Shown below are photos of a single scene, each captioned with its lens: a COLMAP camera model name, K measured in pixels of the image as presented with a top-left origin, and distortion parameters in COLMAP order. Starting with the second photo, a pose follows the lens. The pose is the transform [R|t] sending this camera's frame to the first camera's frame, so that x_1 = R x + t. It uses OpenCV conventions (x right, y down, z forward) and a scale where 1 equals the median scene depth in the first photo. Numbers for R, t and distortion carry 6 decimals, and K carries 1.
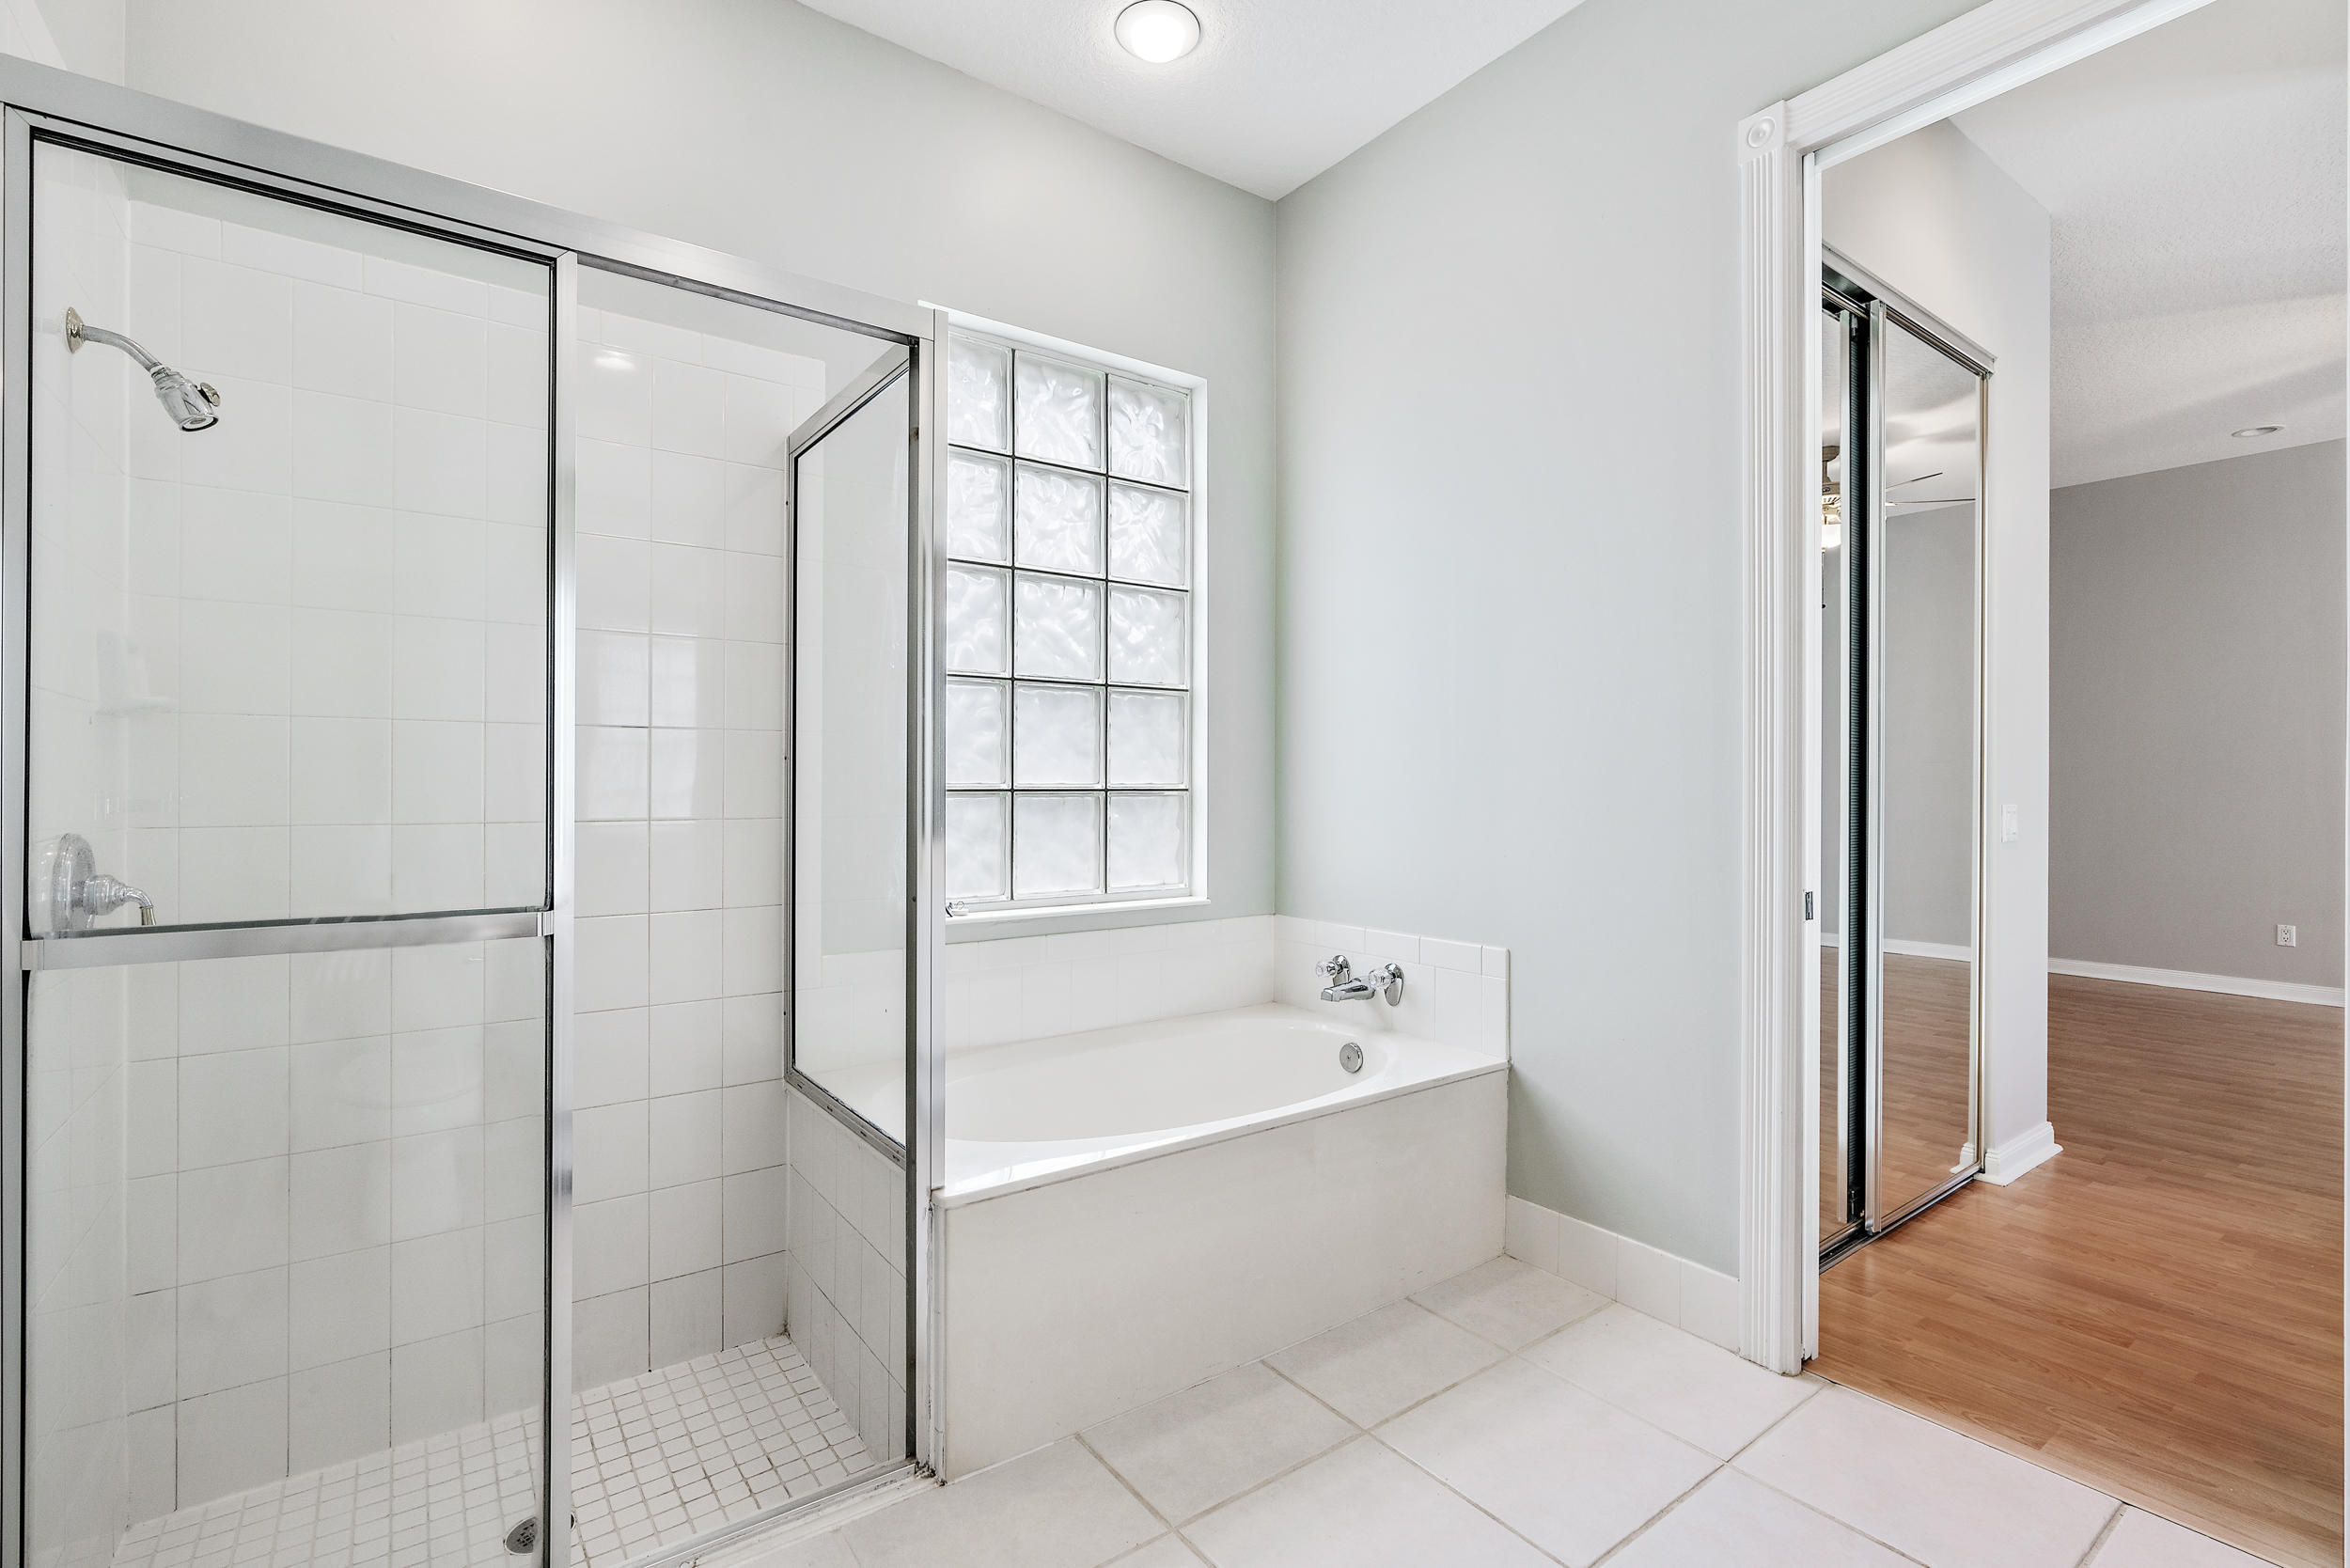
lens RADIAL K [[1078.5, 0, 1179.9], [0, 1078.5, 781.1], [0, 0, 1]] dist [-0.009516, 0.002346]
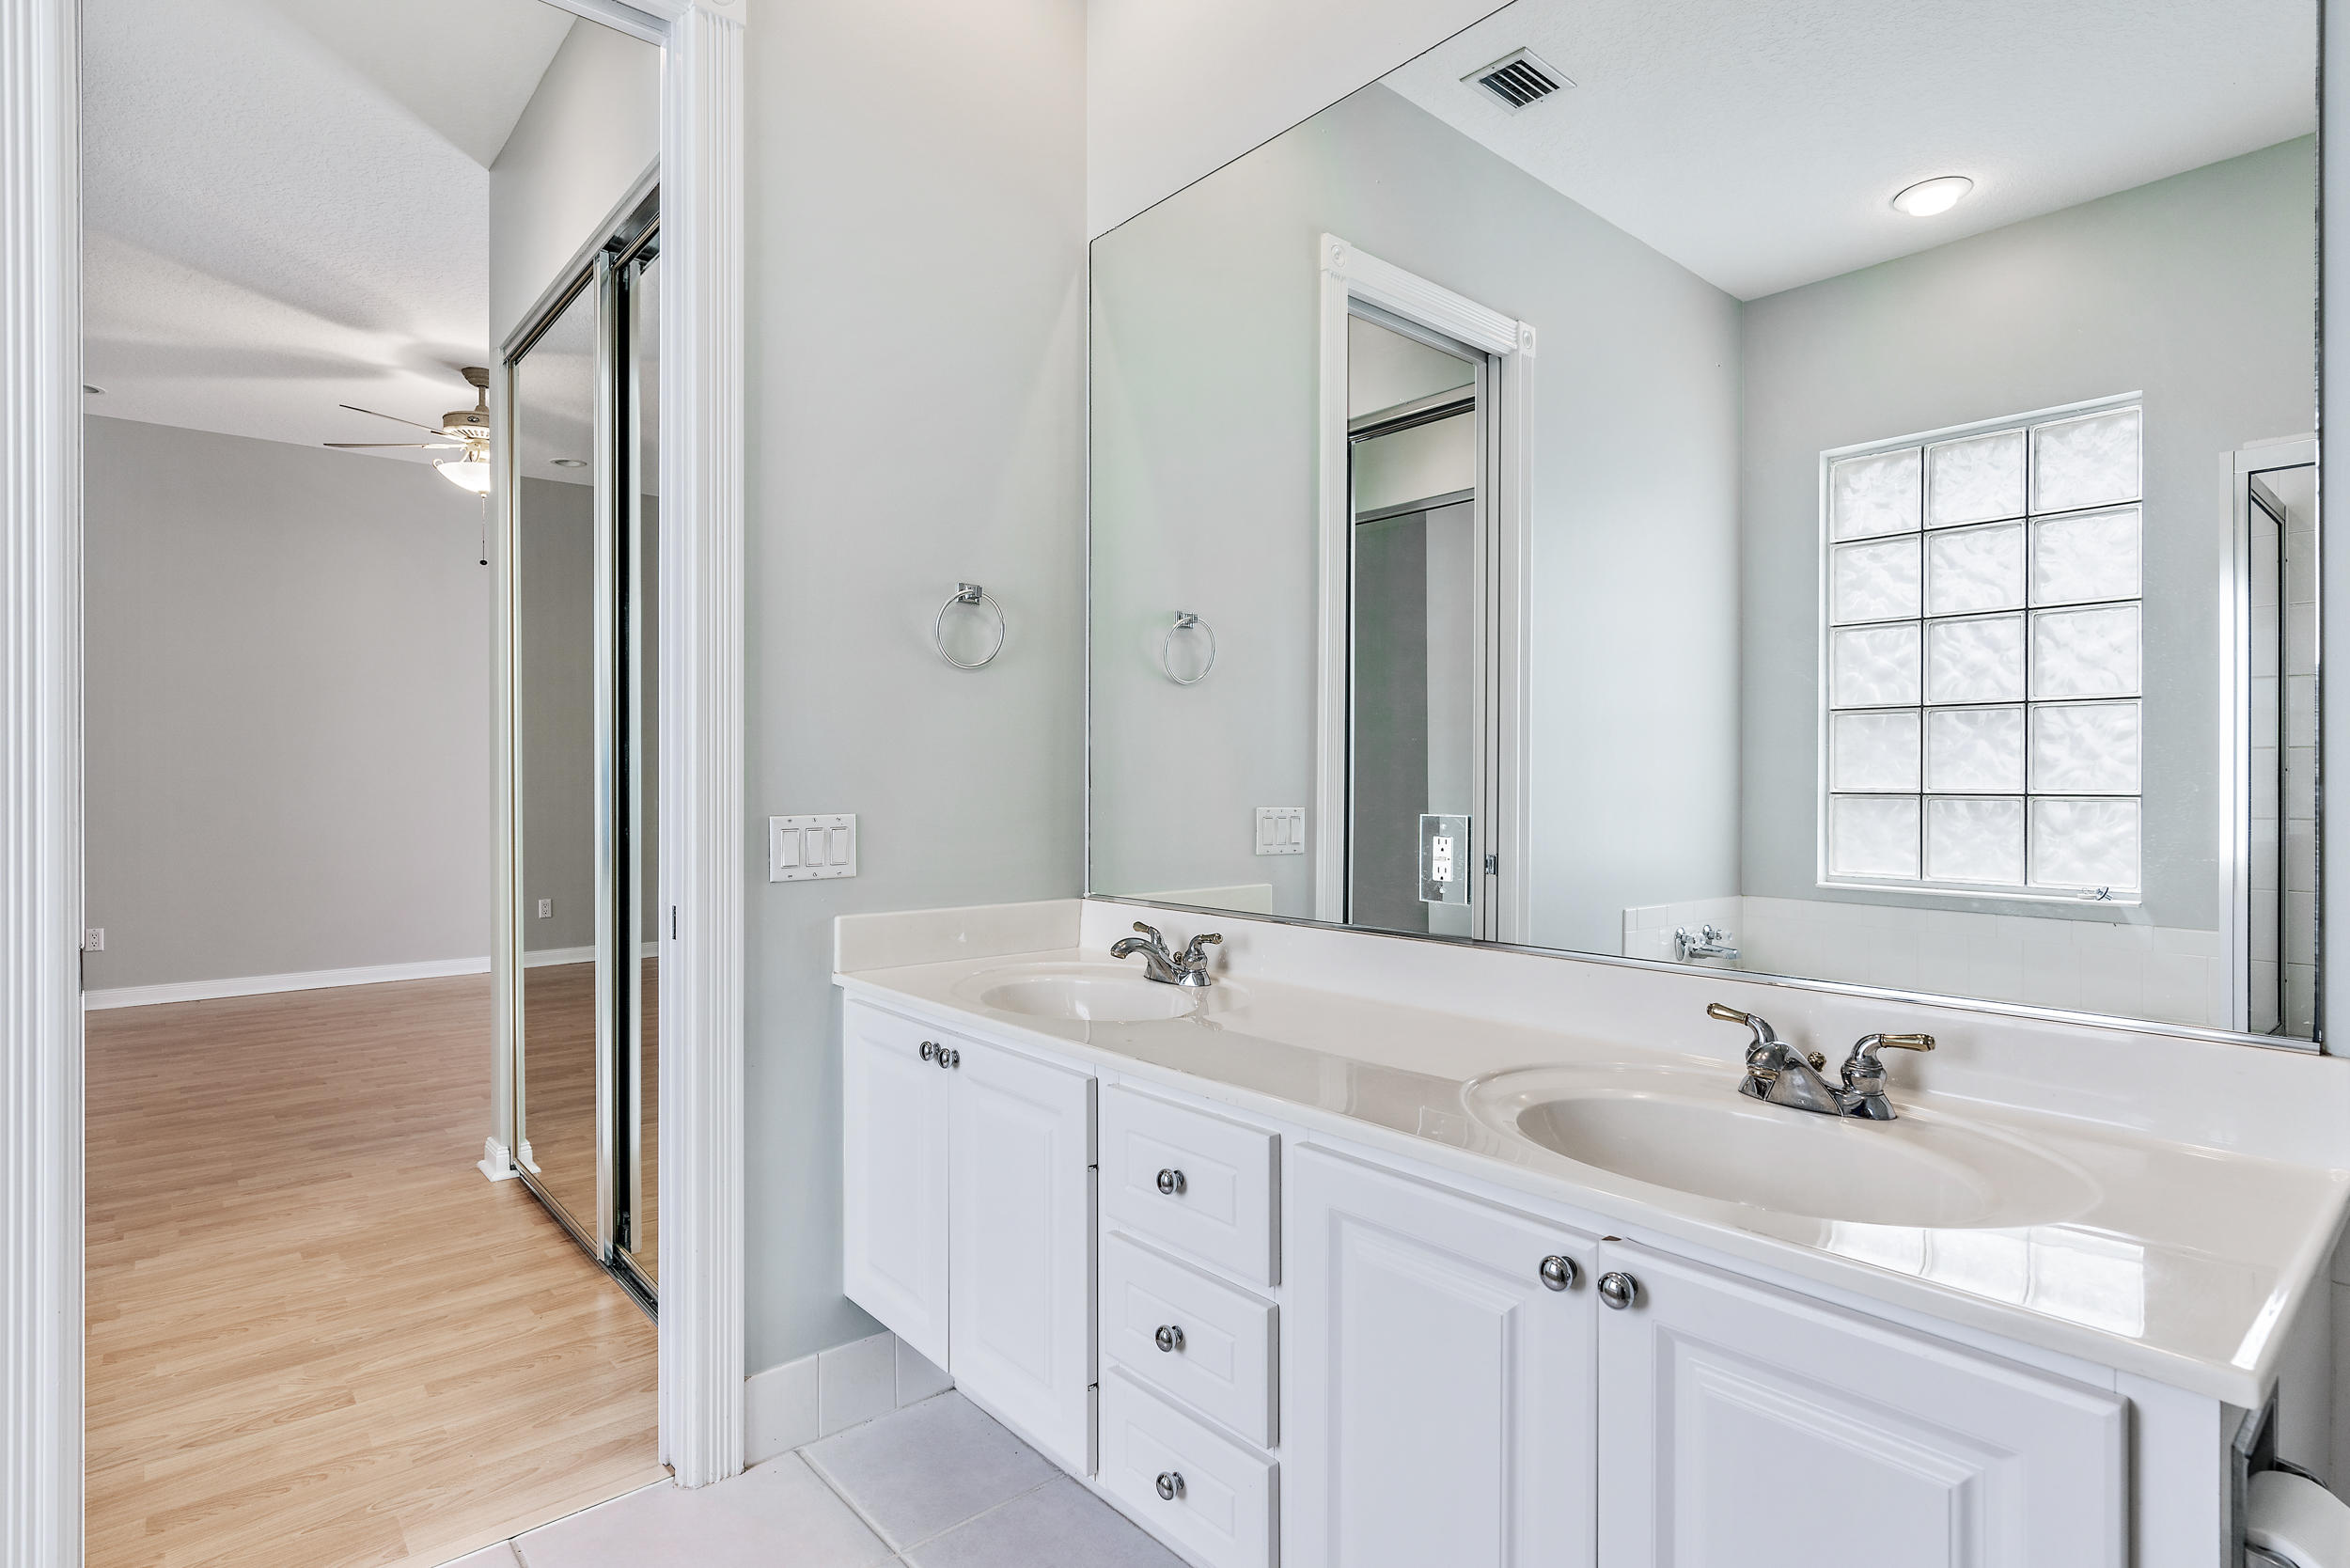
lens RADIAL K [[1223.2, 0, 1181.6], [0, 1223.2, 779.3], [0, 0, 1]] dist [-0.003329, 0.004489]
pose [[-0.085518, -0.008560, 0.996300, -0.142572], [0.003294, 0.999955, 0.008874, 0.010331], [-0.996331, 0.004040, -0.085486, 0.353012]]
